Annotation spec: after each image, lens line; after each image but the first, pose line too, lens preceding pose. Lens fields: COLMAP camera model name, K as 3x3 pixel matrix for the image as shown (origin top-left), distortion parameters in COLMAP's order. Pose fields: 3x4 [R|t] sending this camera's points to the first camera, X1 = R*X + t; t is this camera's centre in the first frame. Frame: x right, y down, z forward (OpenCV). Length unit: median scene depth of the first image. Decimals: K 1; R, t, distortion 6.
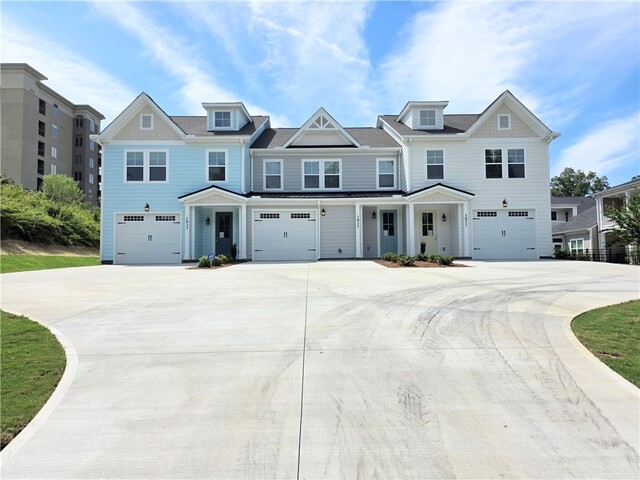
lens RADIAL K [[415.1, 0, 320.0], [0, 415.1, 240.0], [0, 0, 1]] dist [0.002991, -0.003088]
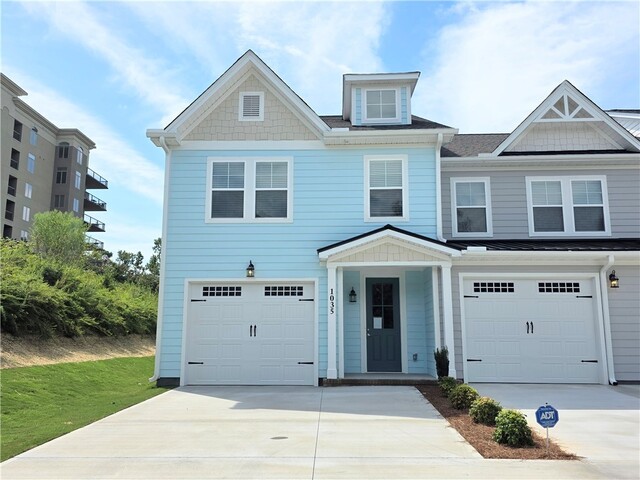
lens RADIAL K [[540.1, 0, 320.0], [0, 540.1, 240.0], [0, 0, 1]] dist [0.065037, -0.075003]
pose [[0.998267, -0.001521, -0.058825, -0.268866], [-0.005741, 0.992380, -0.123082, -0.030883], [0.058564, 0.123206, 0.990652, 0.321698]]
